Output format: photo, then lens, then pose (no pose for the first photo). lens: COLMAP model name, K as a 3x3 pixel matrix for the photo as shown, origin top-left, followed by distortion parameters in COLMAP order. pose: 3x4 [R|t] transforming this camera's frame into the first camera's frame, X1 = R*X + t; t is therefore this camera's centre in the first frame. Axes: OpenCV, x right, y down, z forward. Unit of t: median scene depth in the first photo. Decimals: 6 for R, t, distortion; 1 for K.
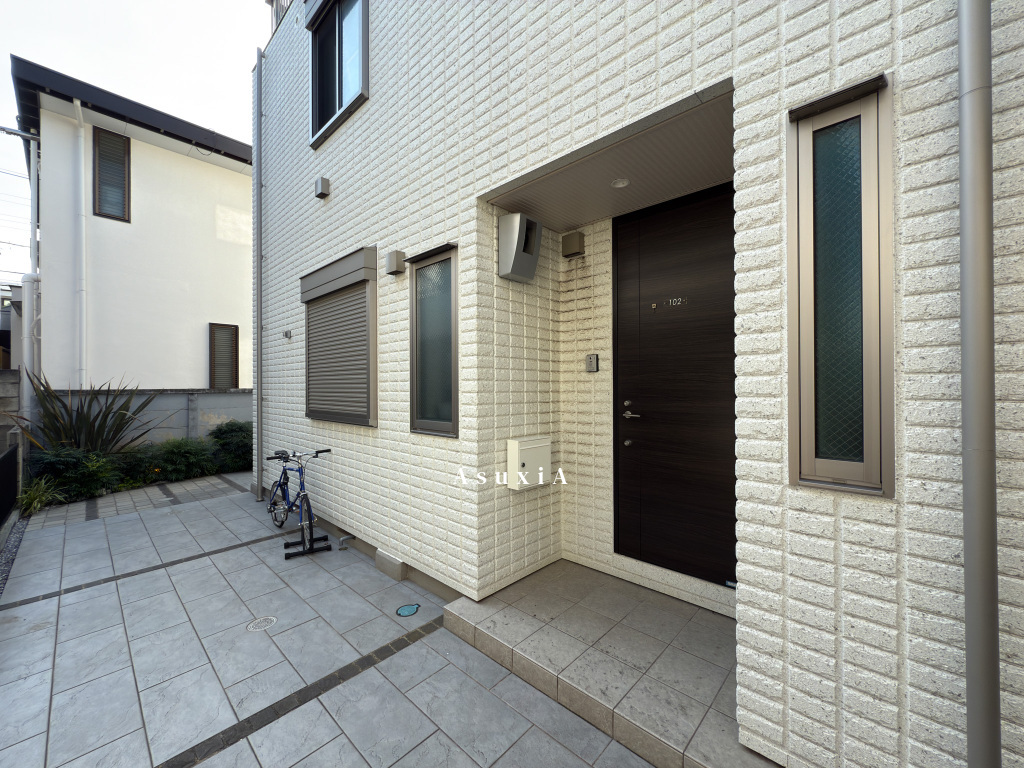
lens RADIAL K [[406.4, 0, 511.9], [0, 406.4, 380.7], [0, 0, 1]] dist [0.001352, 0.000581]
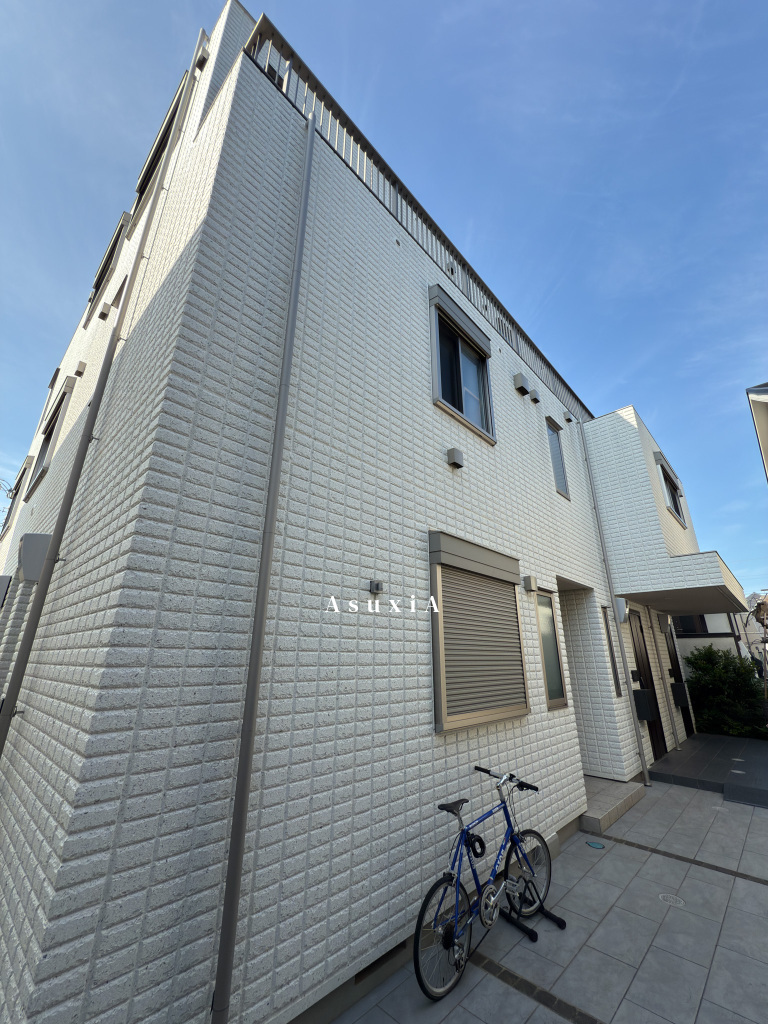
lens RADIAL K [[406.4, 0, 384.0], [0, 406.4, 512.0], [0, 0, 1]] dist [0.001352, 0.000581]
pose [[0.003714, 0.356344, 0.934348, -1.927938], [-0.004951, 0.934349, -0.356324, -0.010997], [-0.999981, -0.003302, 0.005235, 1.674671]]
